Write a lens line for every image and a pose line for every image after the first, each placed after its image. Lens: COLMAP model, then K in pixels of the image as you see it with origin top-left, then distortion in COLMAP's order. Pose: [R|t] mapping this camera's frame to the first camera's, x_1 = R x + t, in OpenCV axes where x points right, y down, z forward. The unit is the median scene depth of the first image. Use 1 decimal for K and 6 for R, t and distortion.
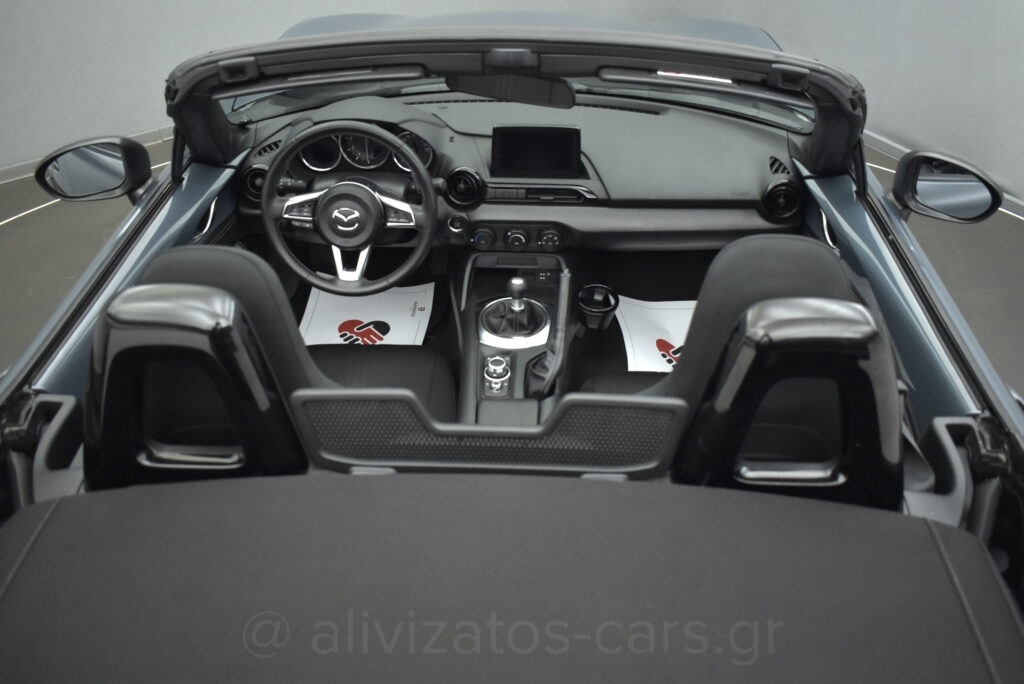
lens RADIAL K [[906.2, 0, 510.3], [0, 906.2, 342.7], [0, 0, 1]] dist [-0.091561, -0.006039]
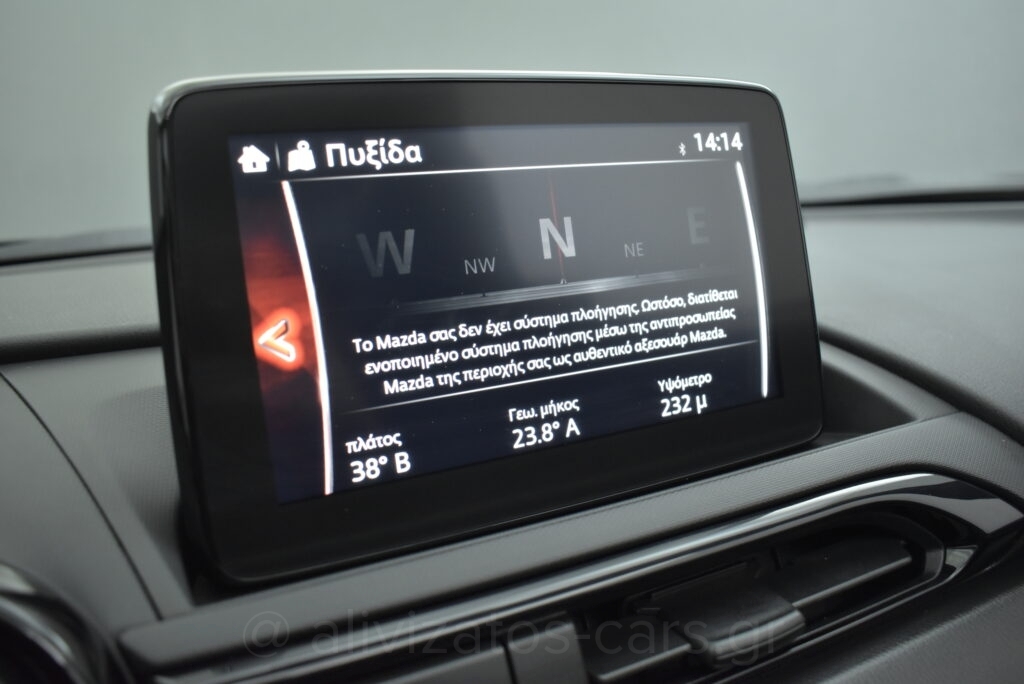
lens RADIAL K [[792.0, 0, 514.7], [0, 792.0, 342.0], [0, 0, 1]] dist [-0.102505, 0.018301]
pose [[0.876064, -0.137699, 0.462115, -0.026295], [0.363970, 0.817455, -0.446422, -0.157648], [-0.316286, 0.559290, 0.766262, 0.914814]]
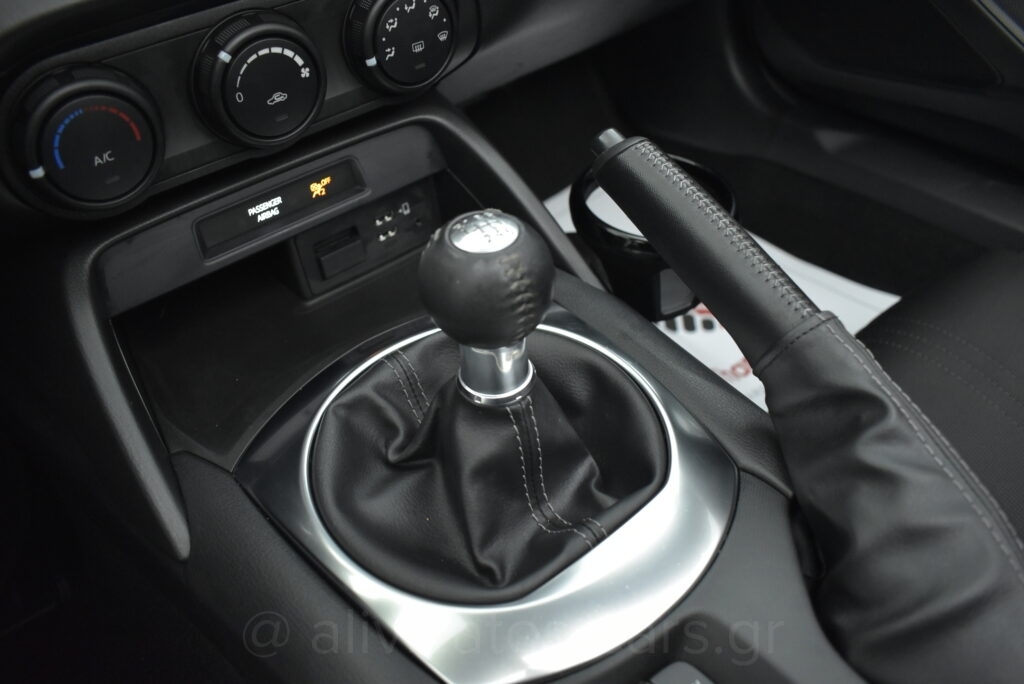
lens RADIAL K [[792.0, 0, 513.9], [0, 792.0, 343.4], [0, 0, 1]] dist [-0.102505, 0.018301]
pose [[0.746044, -0.469365, 0.472350, -0.059385], [0.450584, 0.878115, 0.160899, -0.069175], [-0.490298, 0.092795, 0.866601, 0.854907]]
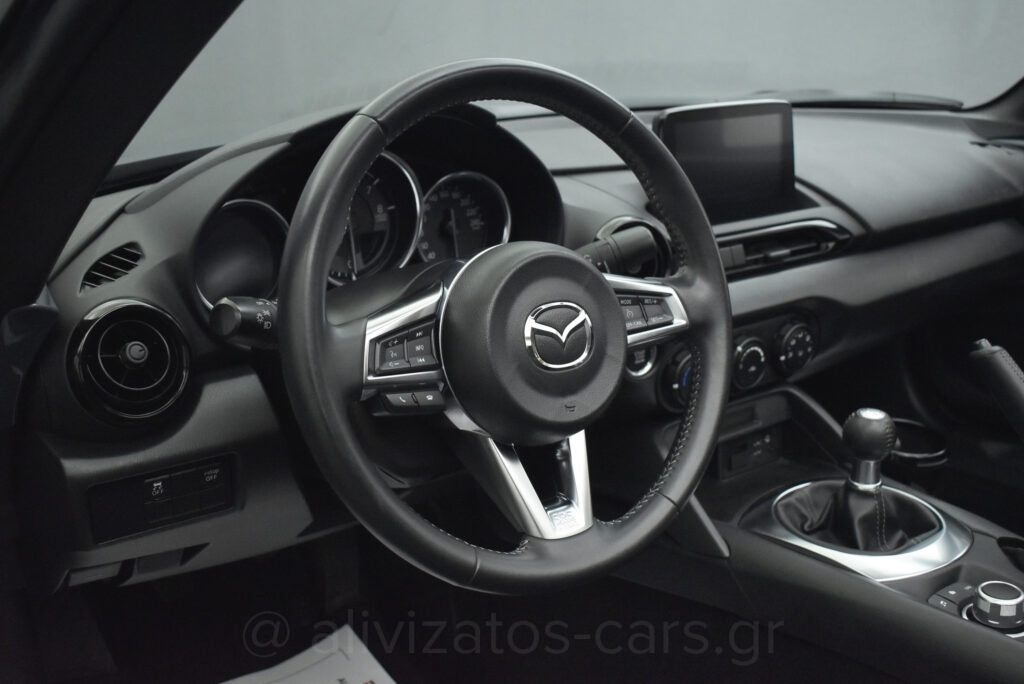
lens RADIAL K [[1084.9, 0, 512.6], [0, 1084.9, 343.4], [0, 0, 1]] dist [-0.072130, 0.000000]
pose [[0.783434, -0.198649, 0.588872, -0.397503], [0.396251, 0.889621, -0.227068, -0.048887], [-0.478766, 0.411234, 0.775674, 0.659126]]
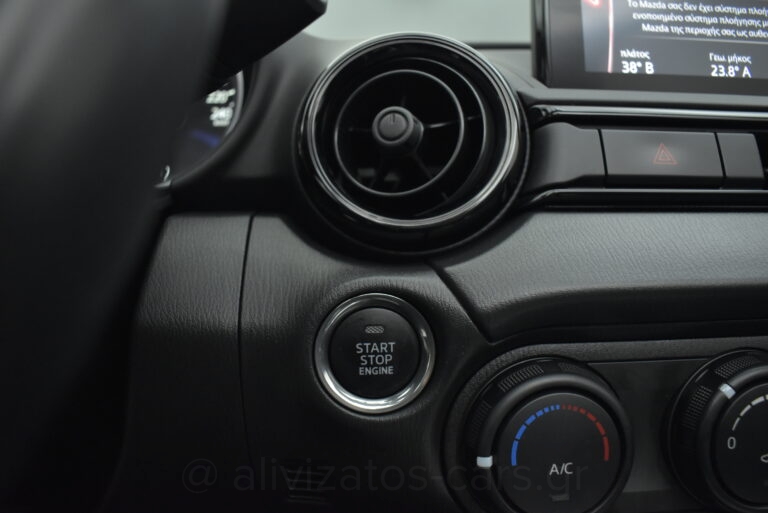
lens RADIAL K [[594.0, 0, 386.8], [0, 594.0, 261.6], [0, 0, 1]] dist [-0.102505, 0.018301]
pose [[0.993240, -0.015140, 0.115087, -0.069646], [0.080292, 0.805619, -0.586967, -0.087648], [-0.083830, 0.592240, 0.801389, 0.929978]]
